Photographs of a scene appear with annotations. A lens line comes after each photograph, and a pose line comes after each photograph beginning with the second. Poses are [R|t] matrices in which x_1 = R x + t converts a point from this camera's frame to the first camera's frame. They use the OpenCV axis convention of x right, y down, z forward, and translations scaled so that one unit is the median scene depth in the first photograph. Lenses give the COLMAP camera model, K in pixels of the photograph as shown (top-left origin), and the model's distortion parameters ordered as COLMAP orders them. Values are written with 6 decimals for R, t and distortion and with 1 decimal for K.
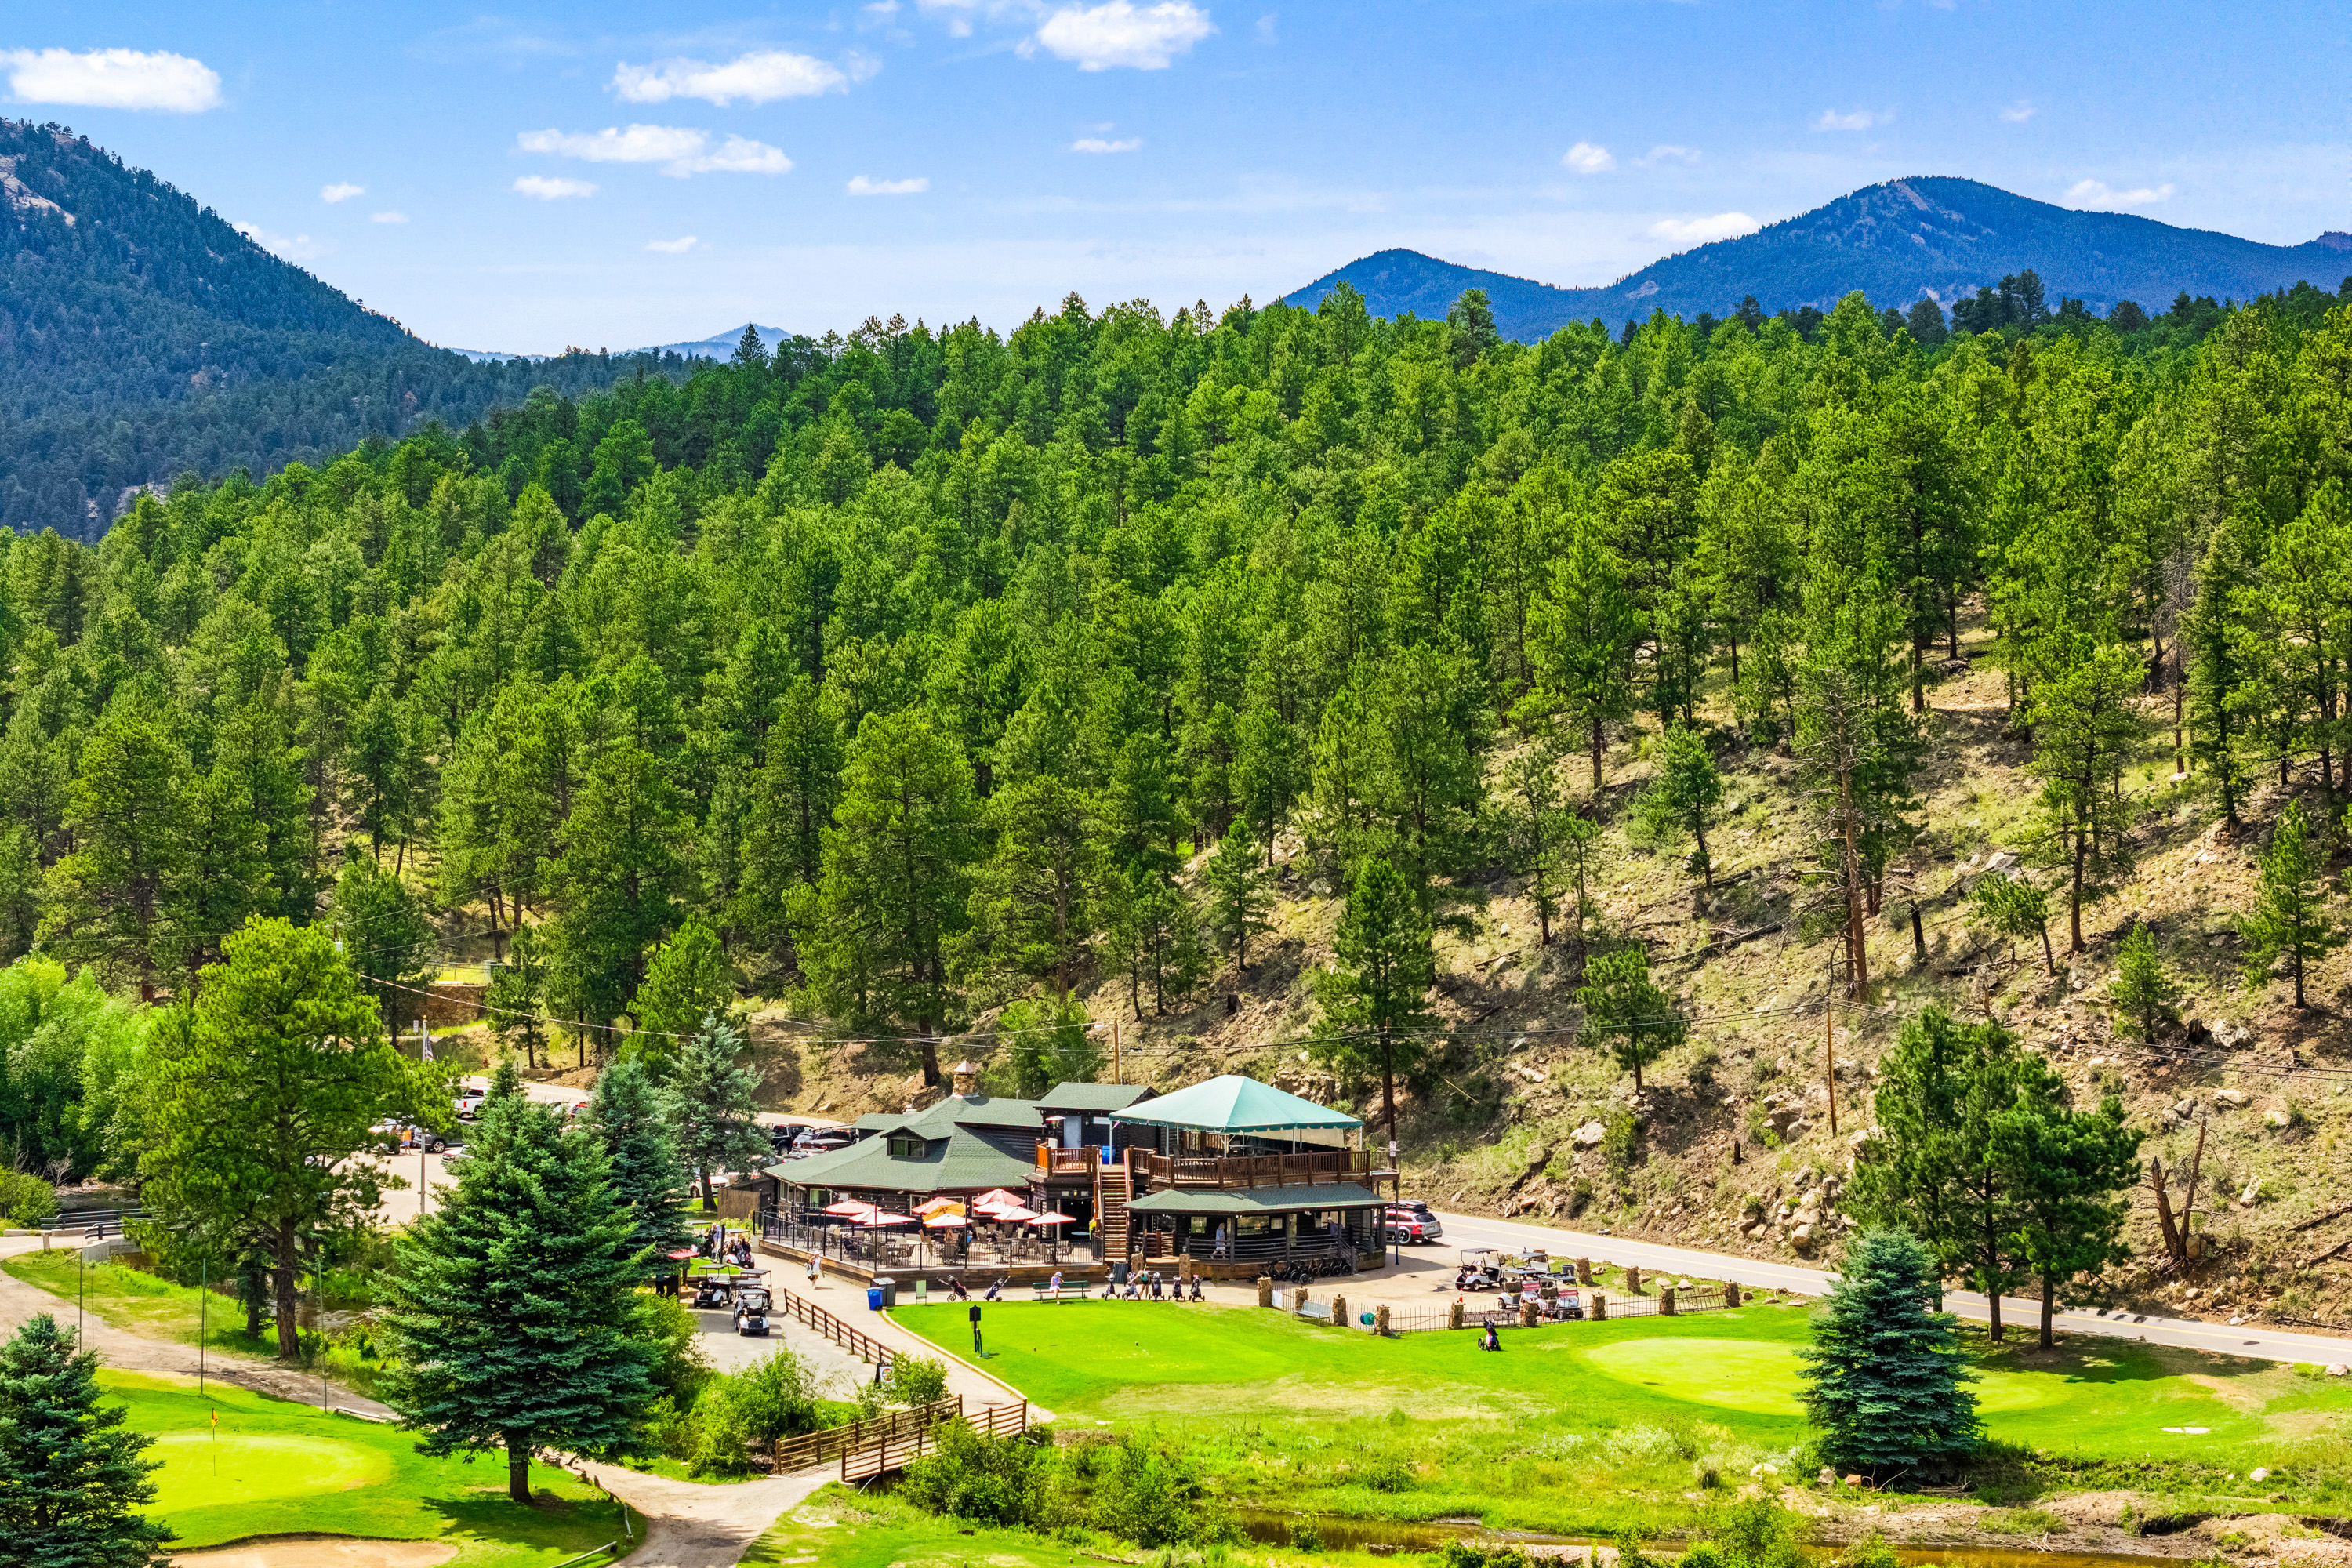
lens RADIAL K [[4784.6, 0, 1168.1], [0, 4784.6, 776.5], [0, 0, 1]] dist [0.017850, 0.000000]
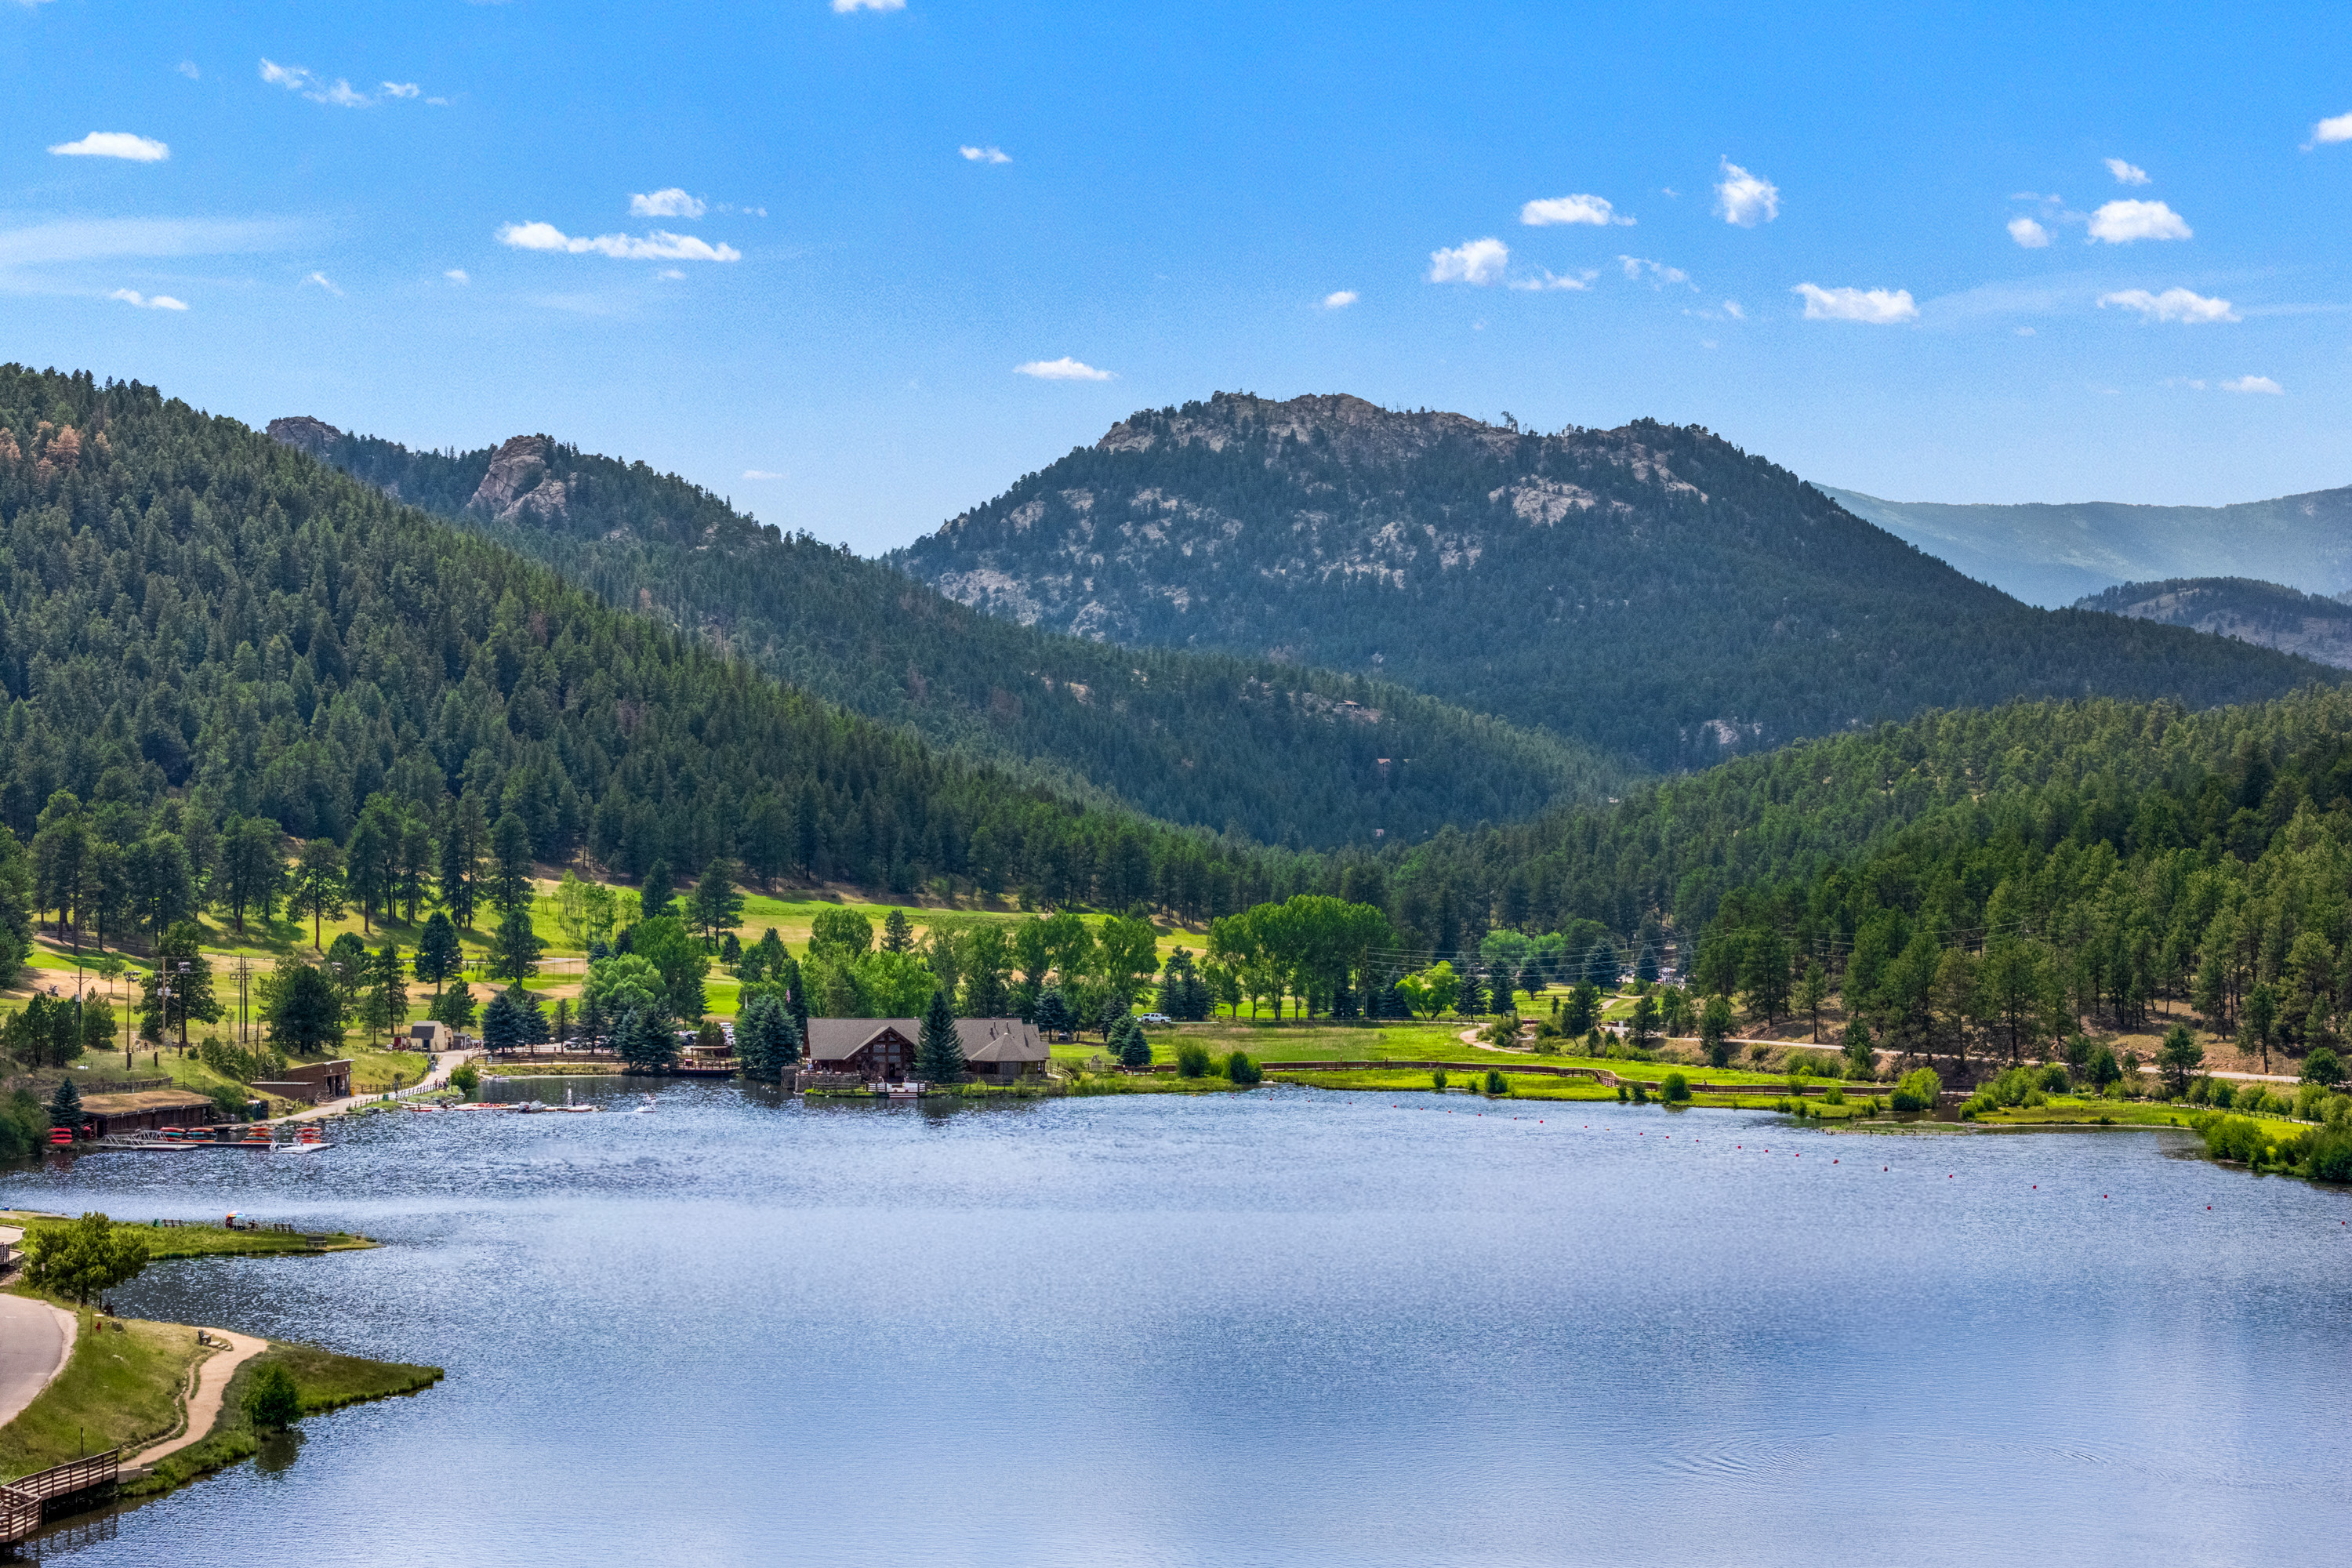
lens RADIAL K [[4784.6, 0, 1172.9], [0, 4784.6, 779.7], [0, 0, 1]] dist [0.017850, 0.000000]
pose [[0.938897, -0.007249, -0.344123, 0.700190], [-0.001403, 0.999689, -0.024884, 0.004016], [0.344196, 0.023846, 0.938595, -2.408554]]
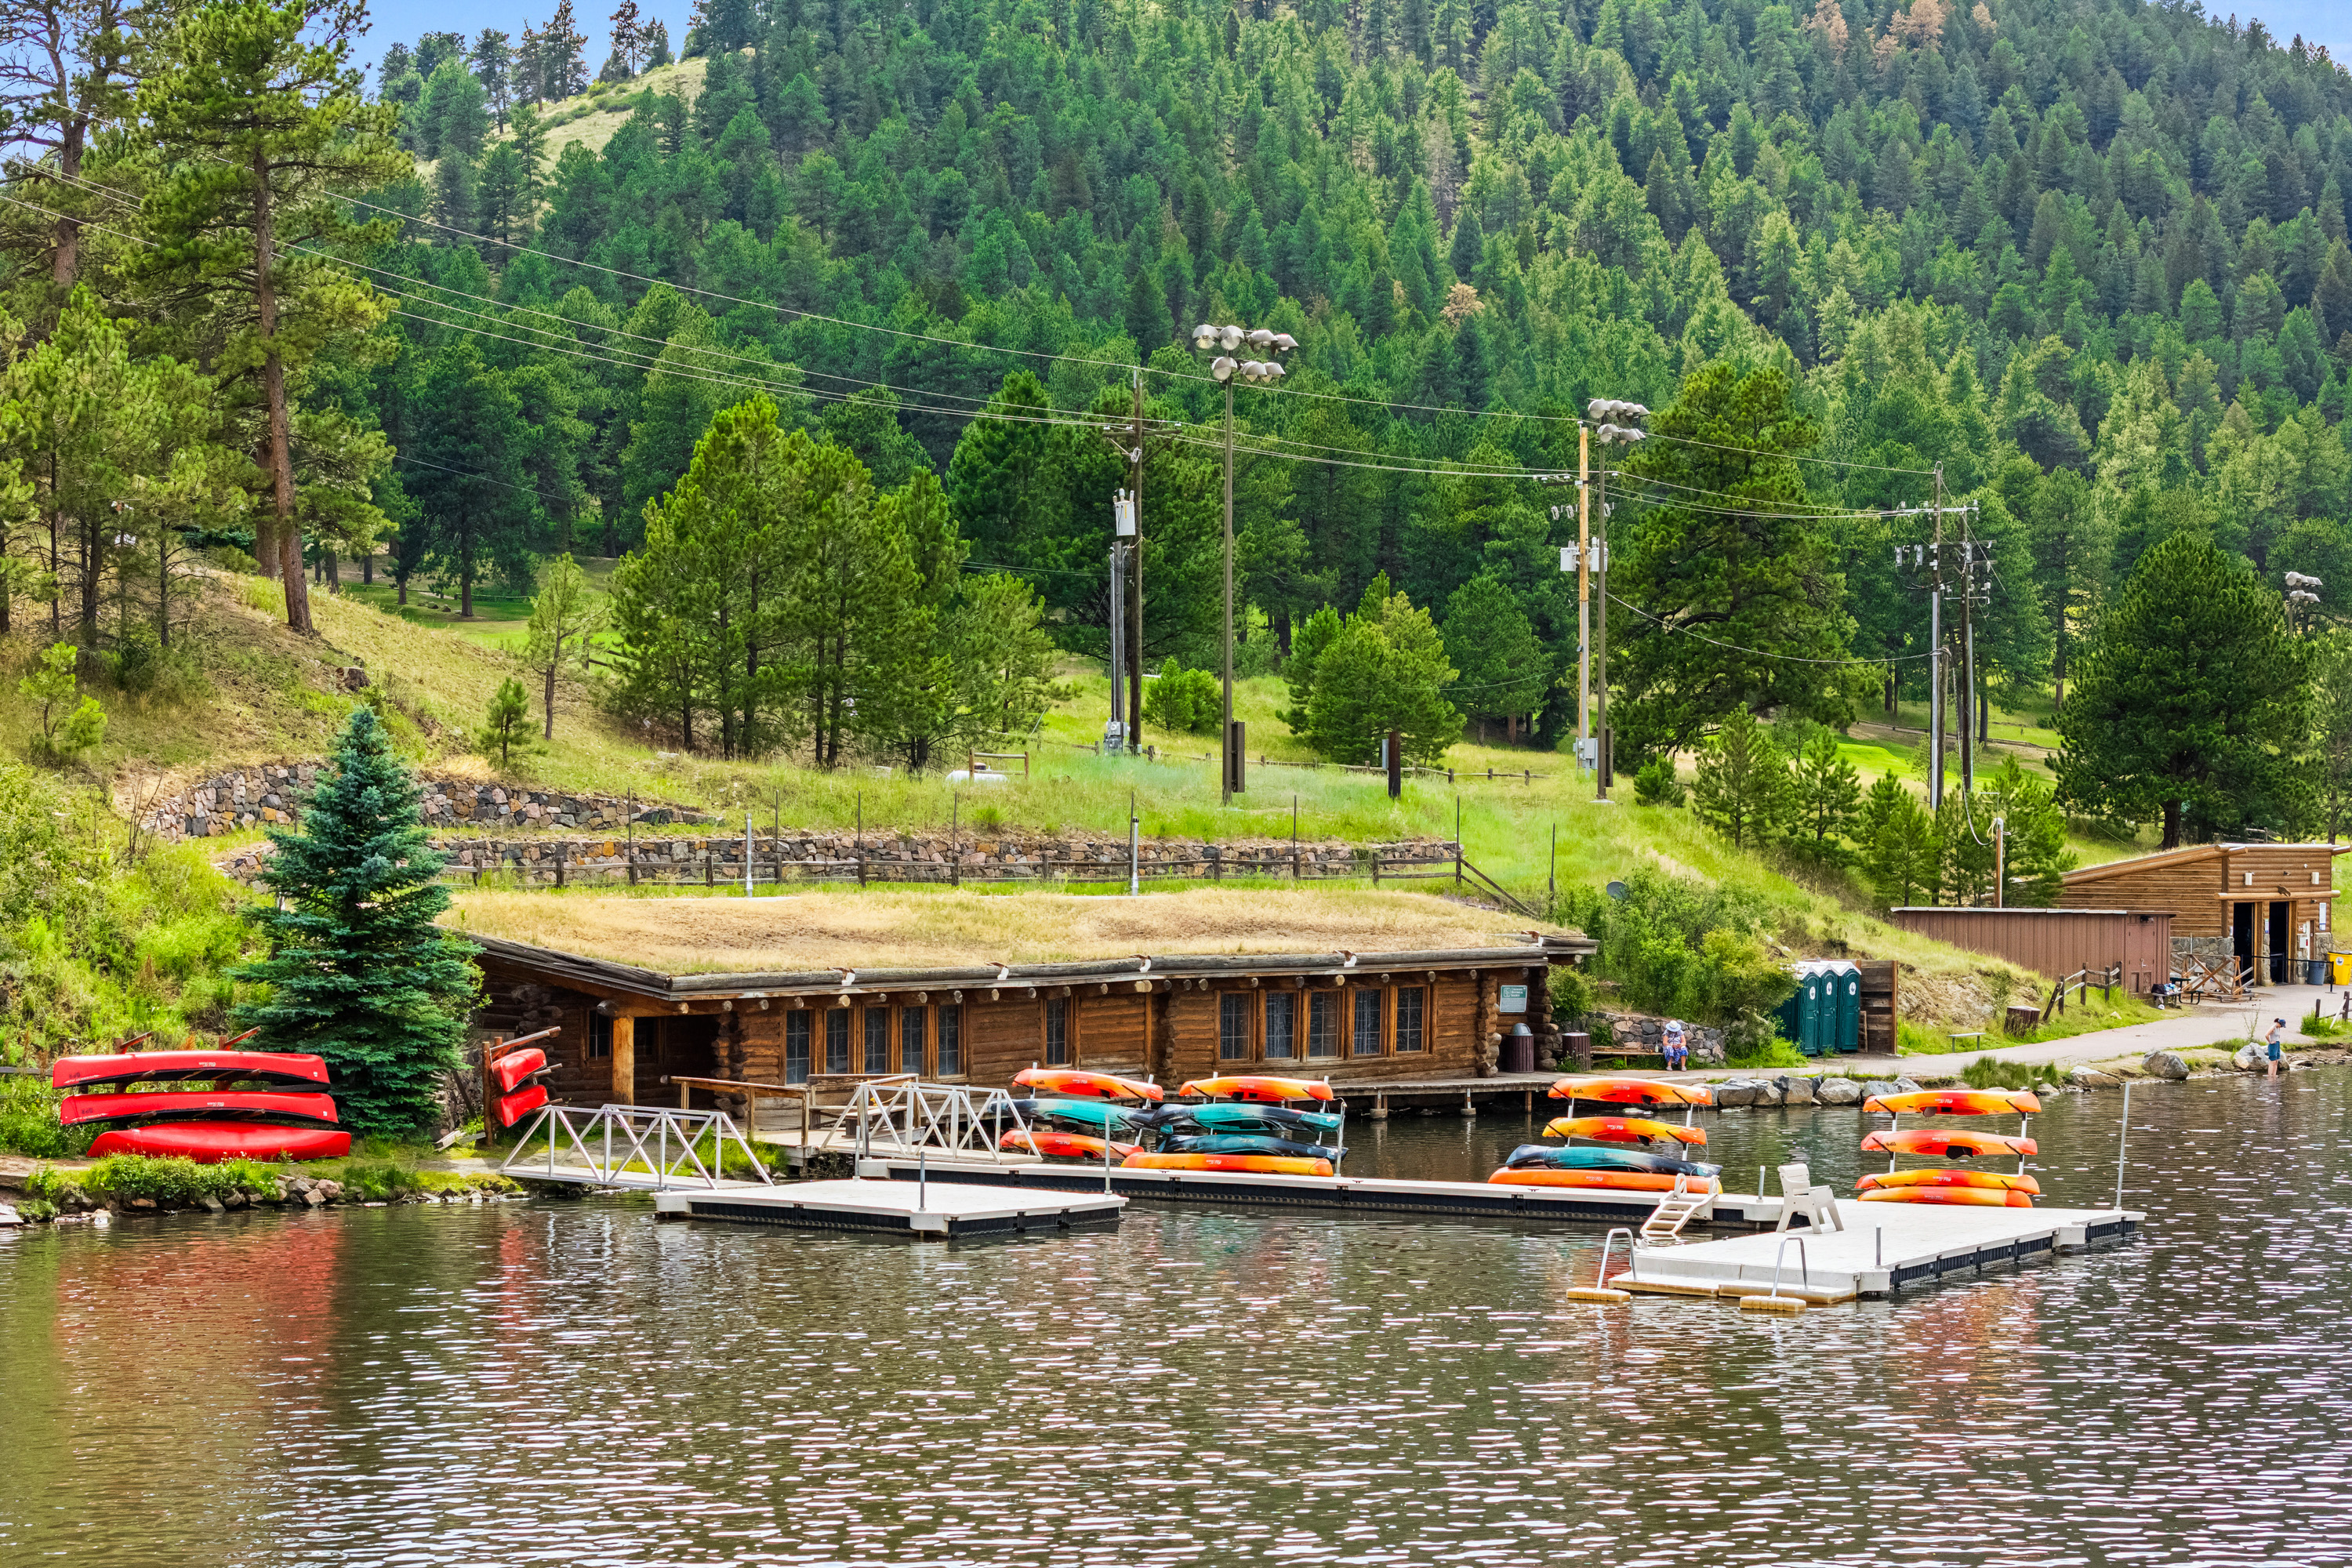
lens RADIAL K [[4784.6, 0, 1173.6], [0, 4784.6, 790.5], [0, 0, 1]] dist [0.017850, 0.000000]
pose [[0.716234, -0.007261, -0.697823, 0.065123], [-0.008375, 0.999784, -0.019000, 0.065940], [0.697810, 0.019452, 0.716019, -1.290091]]
